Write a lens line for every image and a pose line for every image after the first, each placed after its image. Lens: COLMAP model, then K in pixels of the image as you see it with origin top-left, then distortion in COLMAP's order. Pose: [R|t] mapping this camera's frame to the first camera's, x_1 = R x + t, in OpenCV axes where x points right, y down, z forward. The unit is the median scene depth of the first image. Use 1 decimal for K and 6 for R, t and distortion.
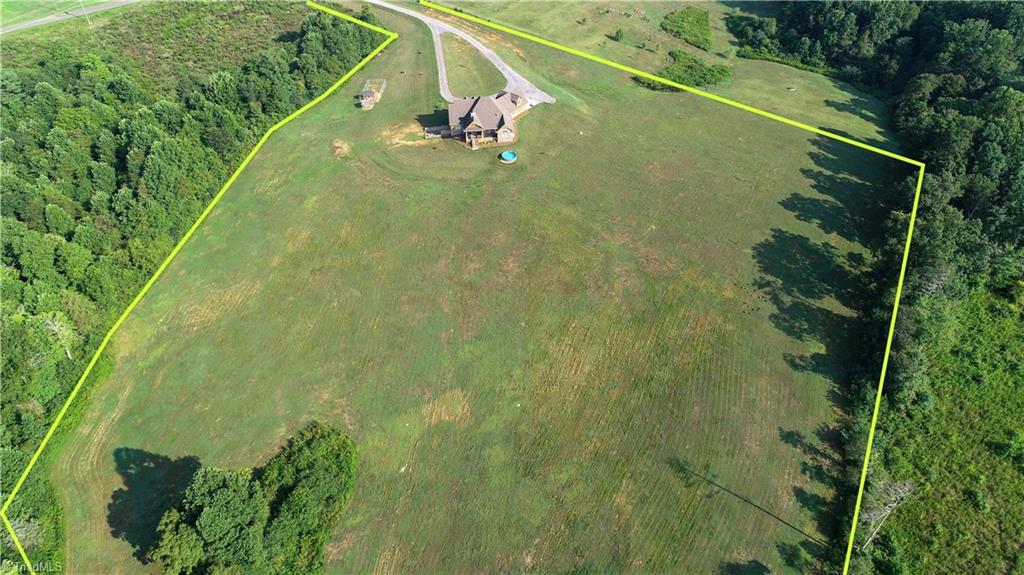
lens RADIAL K [[688.4, 0, 510.2], [0, 688.4, 286.1], [0, 0, 1]] dist [0.004682, -0.000982]
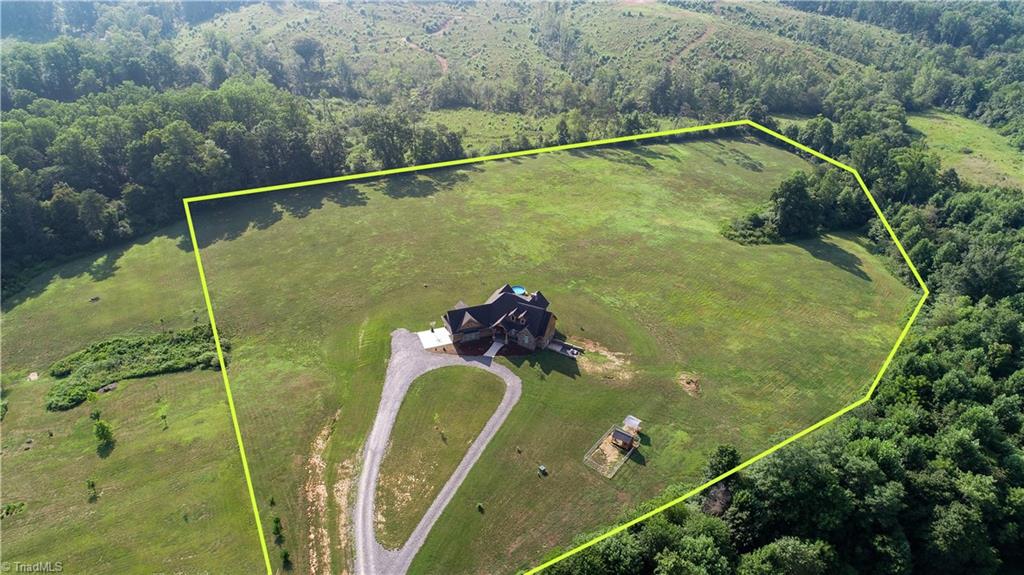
lens RADIAL K [[688.4, 0, 510.7], [0, 688.4, 285.3], [0, 0, 1]] dist [0.004682, -0.000982]
pose [[-0.860881, -0.279410, 0.425221, -0.464657], [0.321621, 0.348754, 0.880301, -1.216659], [-0.394263, 0.894595, -0.210372, 1.434058]]
